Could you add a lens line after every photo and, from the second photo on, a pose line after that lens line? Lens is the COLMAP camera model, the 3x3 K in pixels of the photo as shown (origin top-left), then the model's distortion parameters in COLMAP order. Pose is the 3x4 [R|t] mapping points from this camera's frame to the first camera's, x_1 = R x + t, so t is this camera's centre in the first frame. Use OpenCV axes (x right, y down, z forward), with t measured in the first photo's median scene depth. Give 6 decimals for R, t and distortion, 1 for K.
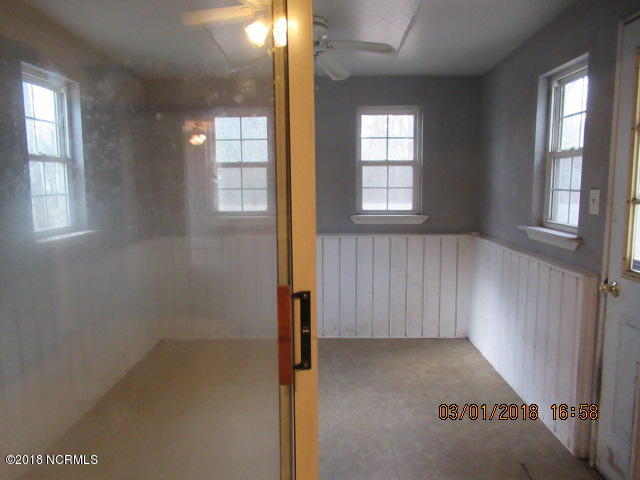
lens RADIAL K [[492.2, 0, 320.0], [0, 492.2, 240.0], [0, 0, 1]] dist [0.028427, 0.000986]
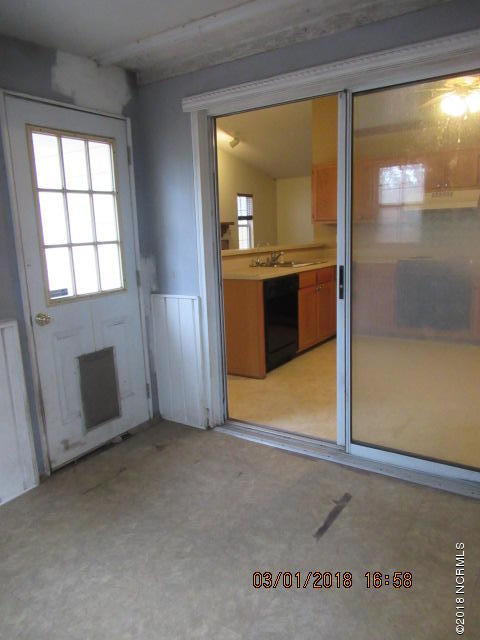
lens RADIAL K [[492.2, 0, 240.0], [0, 492.2, 320.0], [0, 0, 1]] dist [0.028427, 0.000986]
pose [[-0.847421, -0.056996, 0.527853, -0.400094], [0.108906, 0.954419, 0.277893, -0.159825], [-0.519632, 0.292979, -0.802587, 1.466974]]
